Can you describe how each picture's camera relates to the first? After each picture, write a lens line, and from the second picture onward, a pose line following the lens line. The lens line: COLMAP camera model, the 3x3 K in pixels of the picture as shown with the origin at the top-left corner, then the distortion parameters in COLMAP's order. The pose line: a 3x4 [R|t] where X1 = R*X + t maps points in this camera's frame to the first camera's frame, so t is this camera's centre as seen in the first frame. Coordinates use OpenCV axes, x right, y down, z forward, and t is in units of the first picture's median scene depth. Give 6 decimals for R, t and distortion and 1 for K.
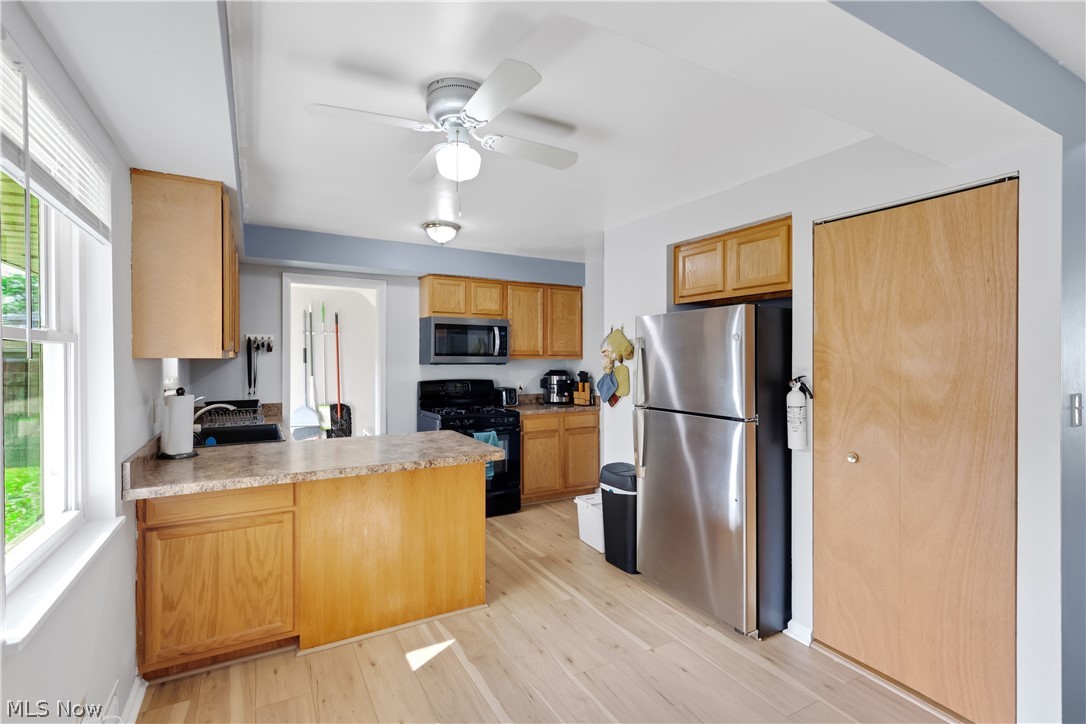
lens RADIAL K [[499.9, 0, 532.7], [0, 499.9, 359.4], [0, 0, 1]] dist [0.008226, 0.000087]
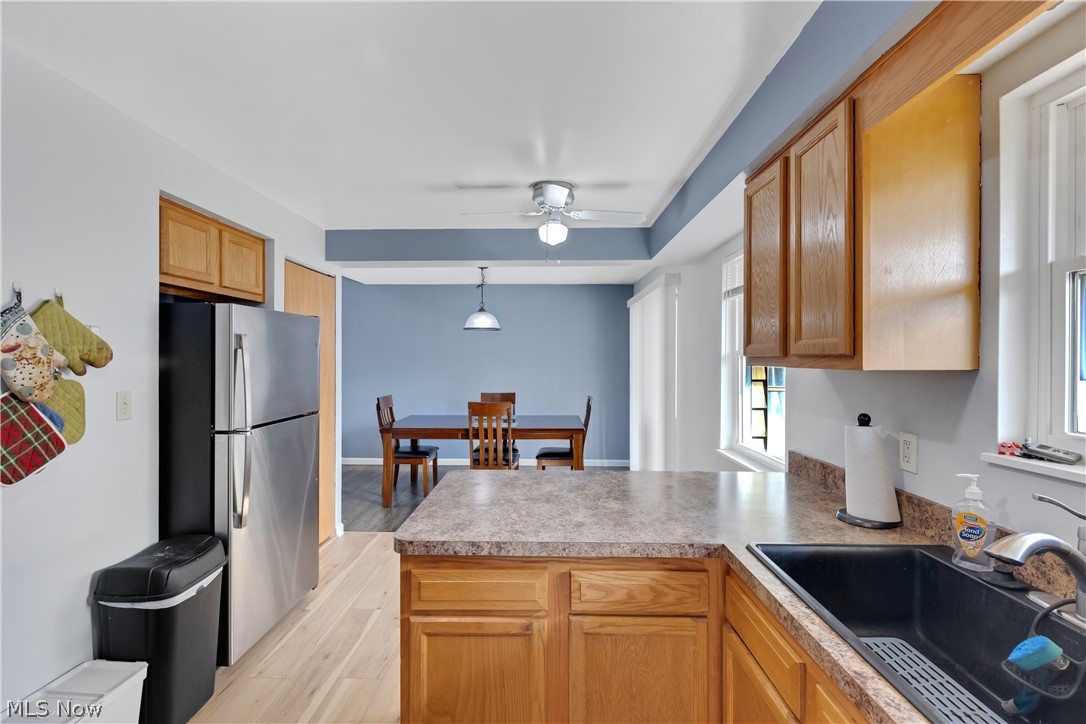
lens RADIAL K [[499.9, 0, 532.7], [0, 499.9, 359.4], [0, 0, 1]] dist [0.008226, 0.000087]
pose [[-0.861484, 0.001691, 0.507782, -0.554071], [0.006238, 0.999954, 0.007254, -0.009065], [-0.507747, 0.009417, -0.861455, 1.503034]]
